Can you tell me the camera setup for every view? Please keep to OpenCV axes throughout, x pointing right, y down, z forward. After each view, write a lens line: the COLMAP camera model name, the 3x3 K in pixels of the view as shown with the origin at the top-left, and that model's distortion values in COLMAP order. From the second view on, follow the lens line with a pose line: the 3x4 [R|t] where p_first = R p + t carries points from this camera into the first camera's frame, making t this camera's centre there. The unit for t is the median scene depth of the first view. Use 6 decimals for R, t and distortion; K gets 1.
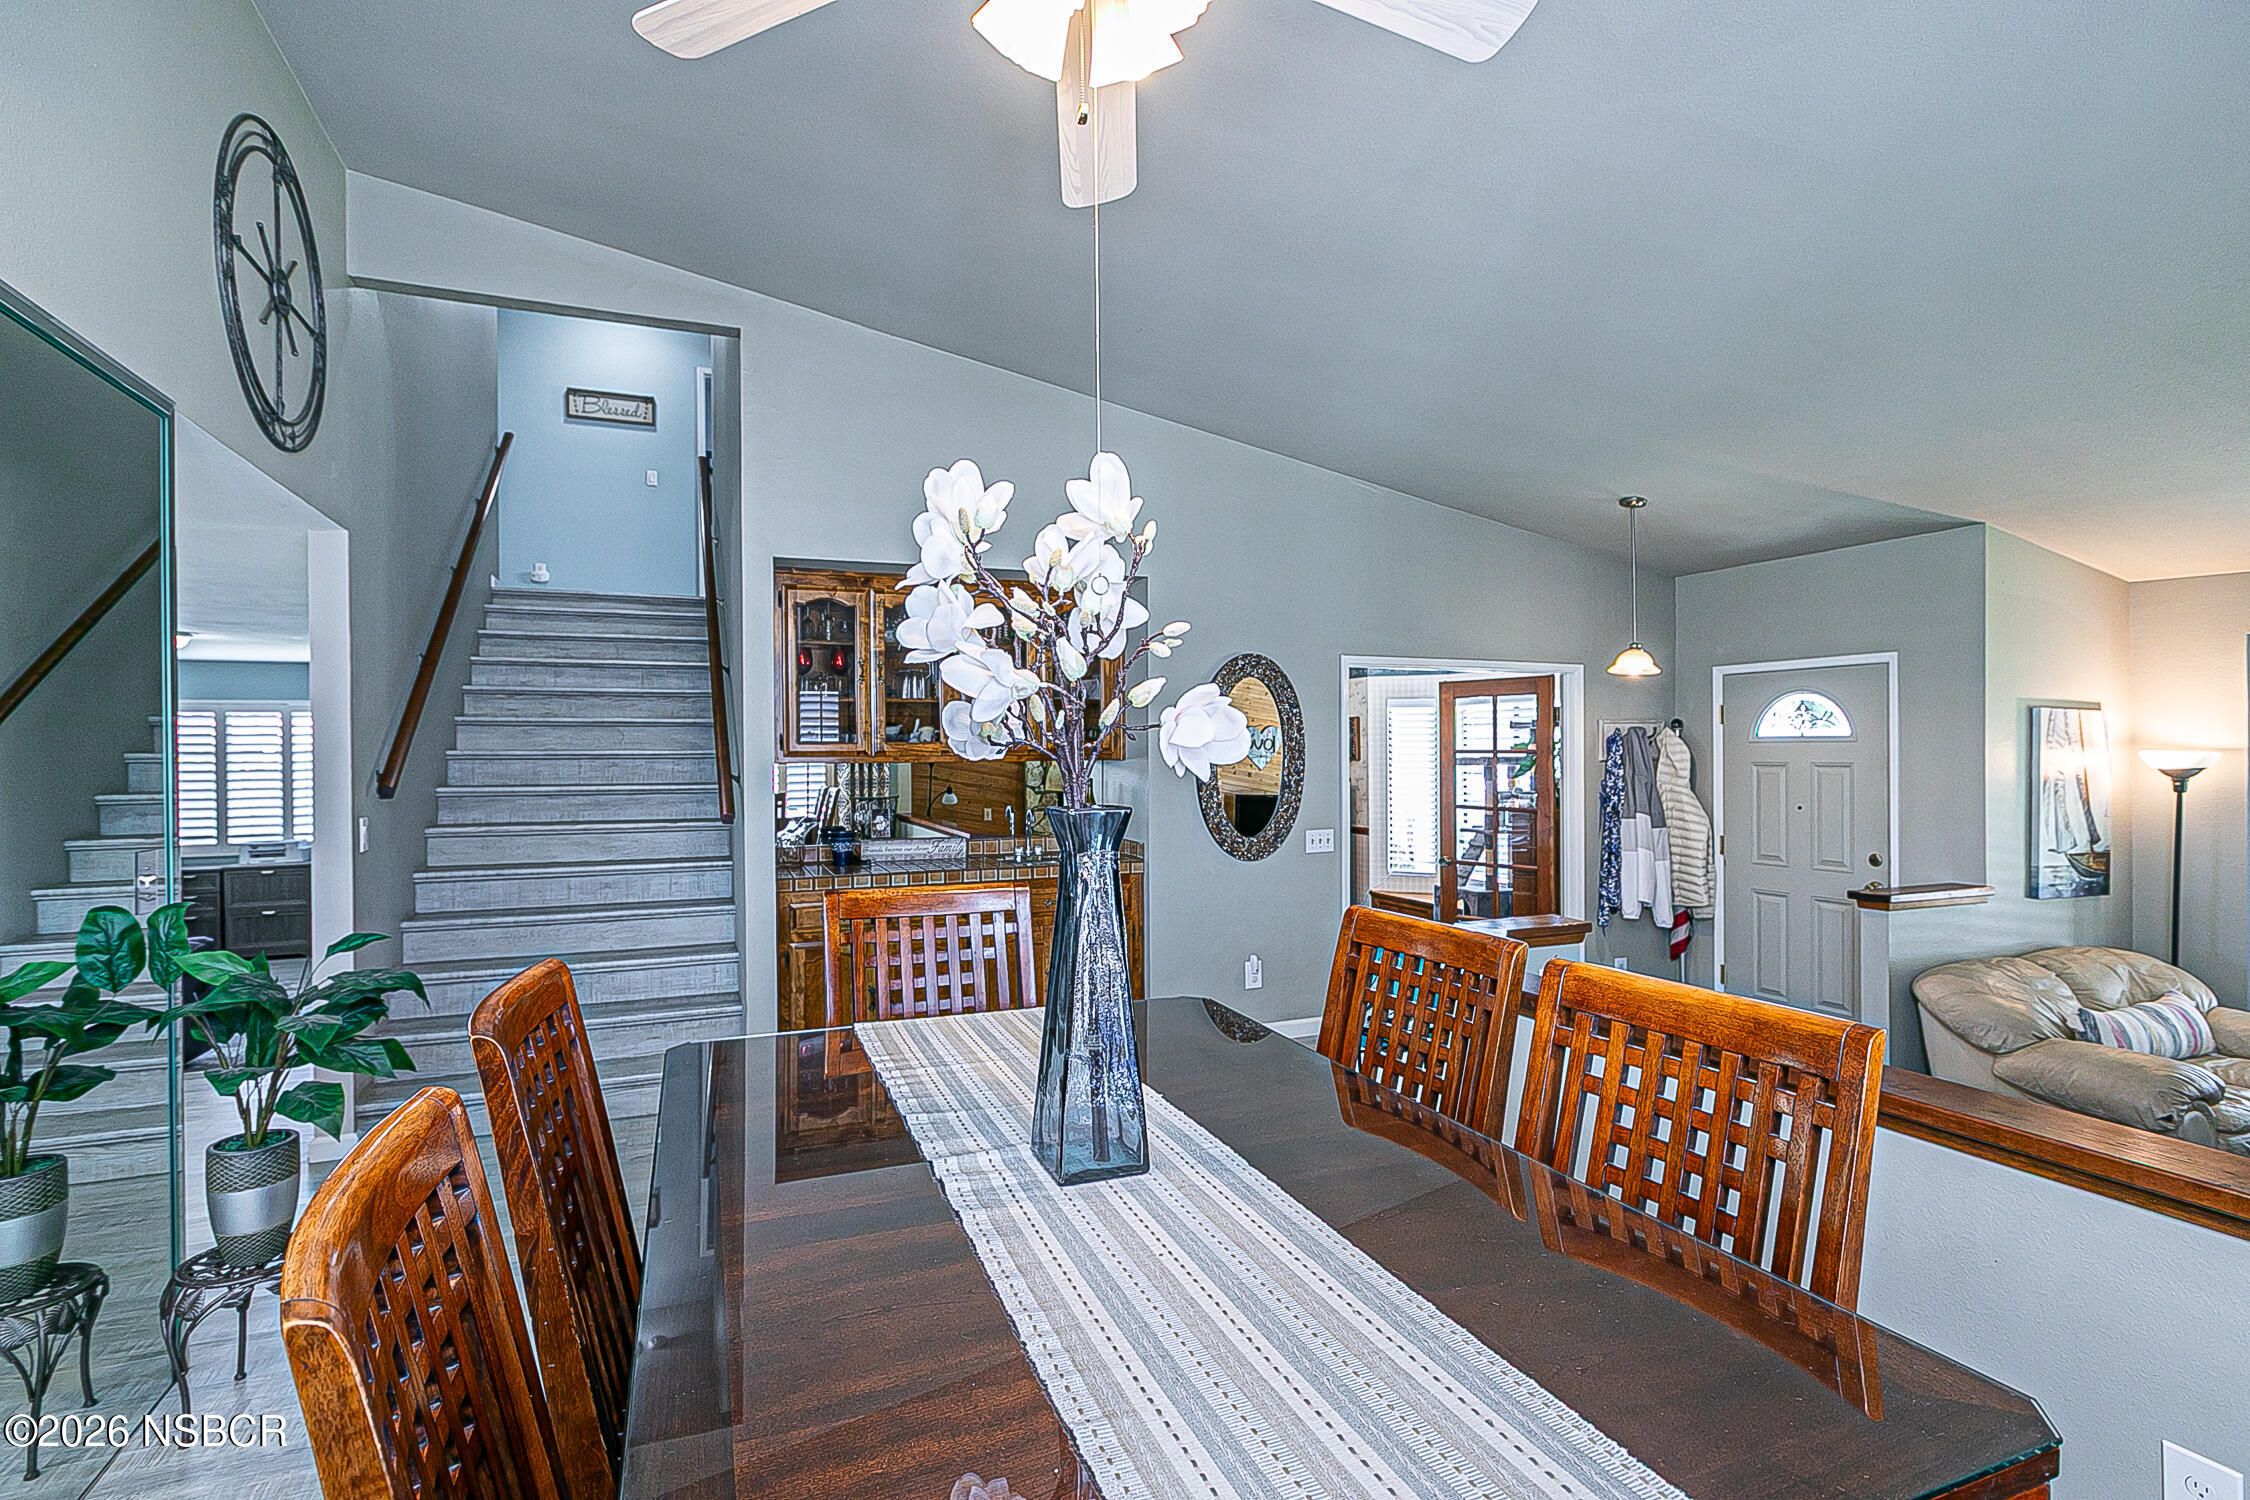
lens RADIAL K [[1088.5, 0, 1133.9], [0, 1088.5, 757.9], [0, 0, 1]] dist [-0.004449, 0.000006]
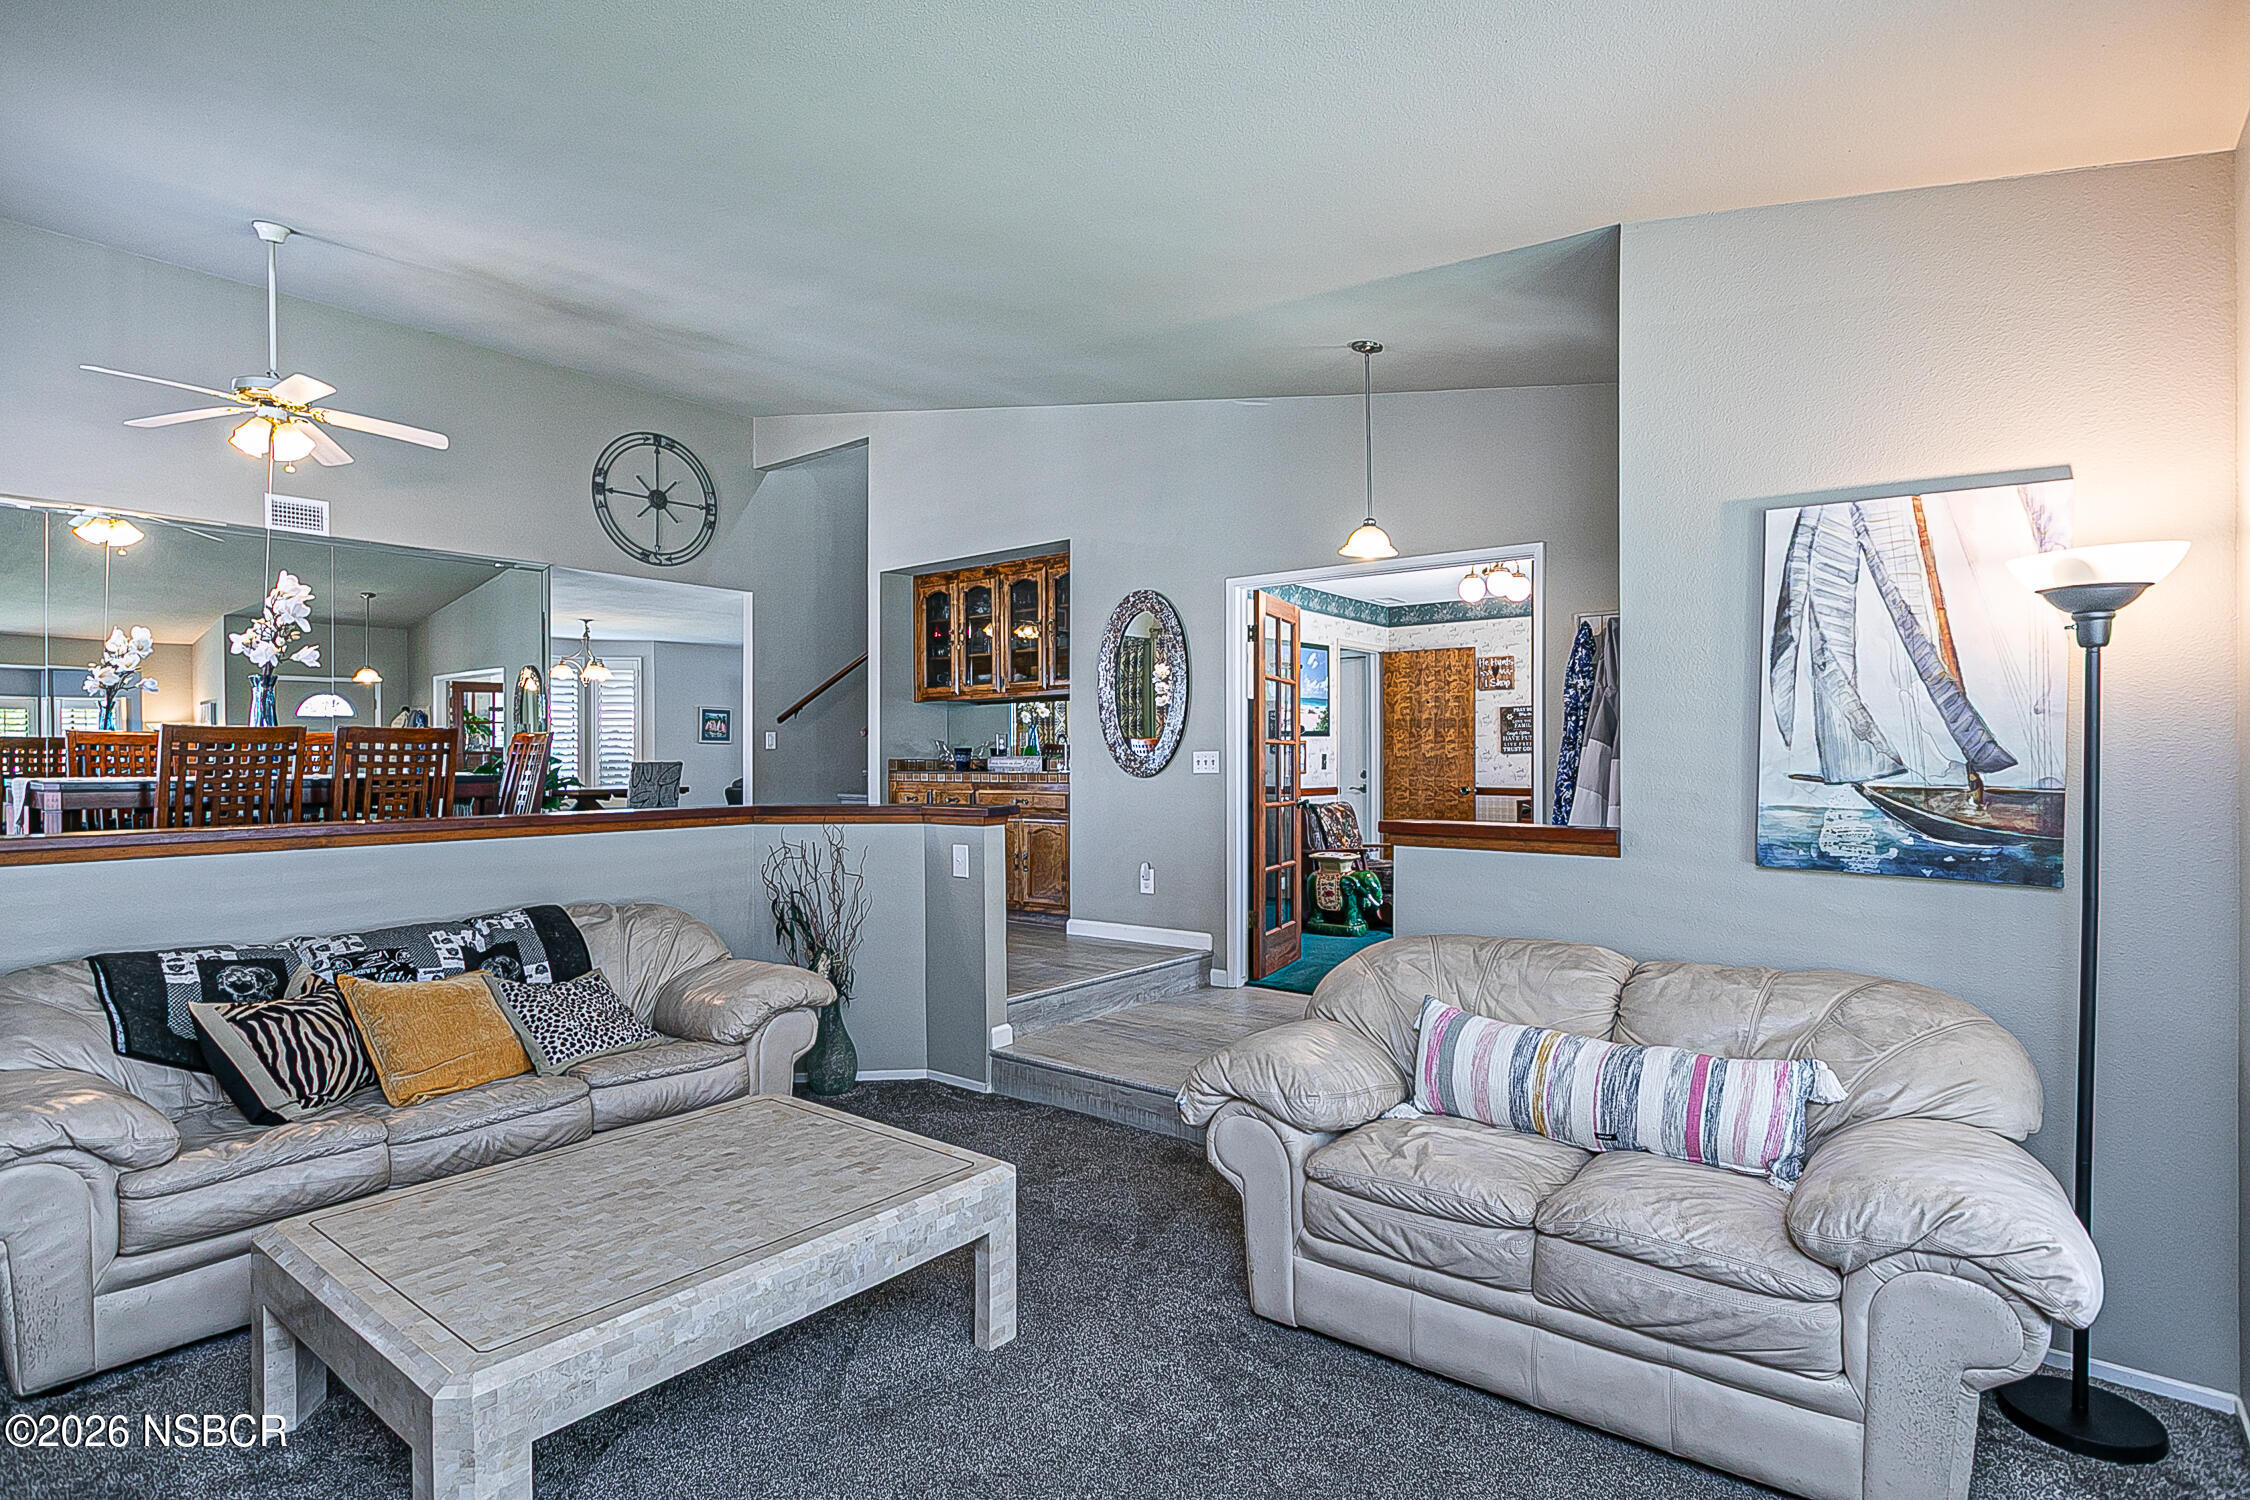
lens RADIAL K [[1163.2, 0, 1119.9], [0, 1163.2, 746.5], [0, 0, 1]] dist [0.003311, 0.000863]
pose [[0.468978, -0.005309, -0.883194, 1.133389], [-0.004342, 0.999956, -0.008317, 0.072988], [0.883199, 0.007736, 0.468934, 0.421343]]
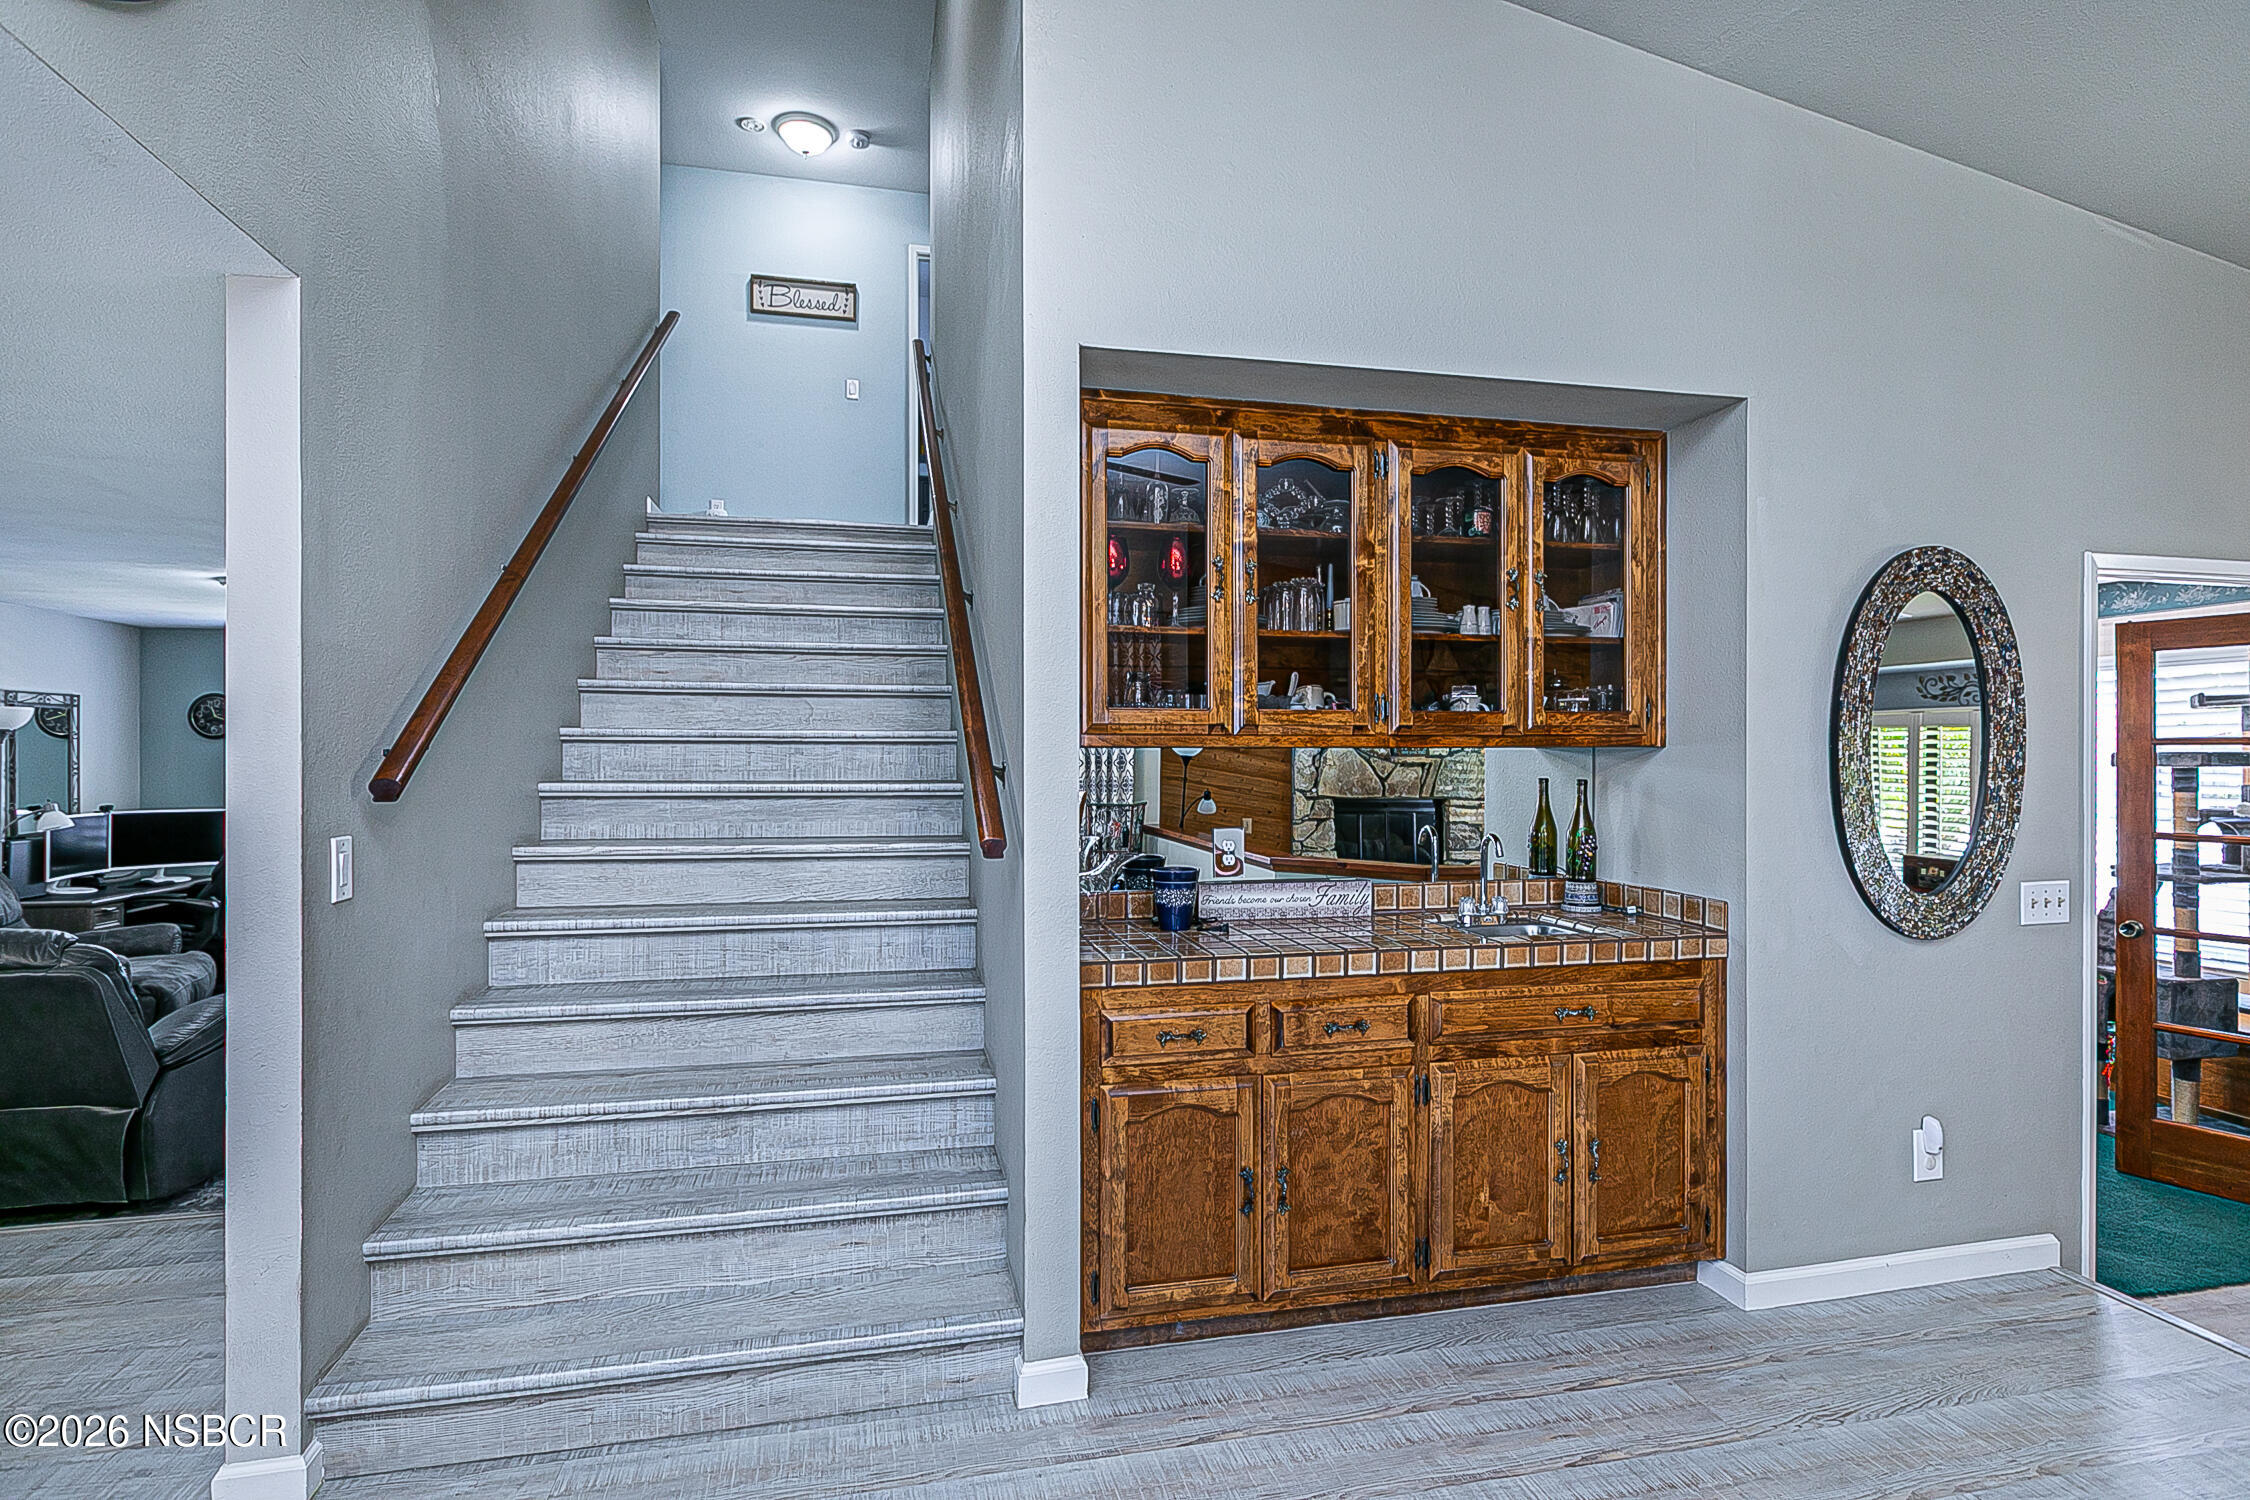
lens RADIAL K [[1088.5, 0, 1122.9], [0, 1088.5, 756.2], [0, 0, 1]] dist [-0.004449, 0.000006]
pose [[0.986138, 0.007037, -0.165777, -0.188761], [-0.008019, 0.999954, -0.005255, 0.011838], [0.165732, 0.006511, 0.986149, 0.413800]]
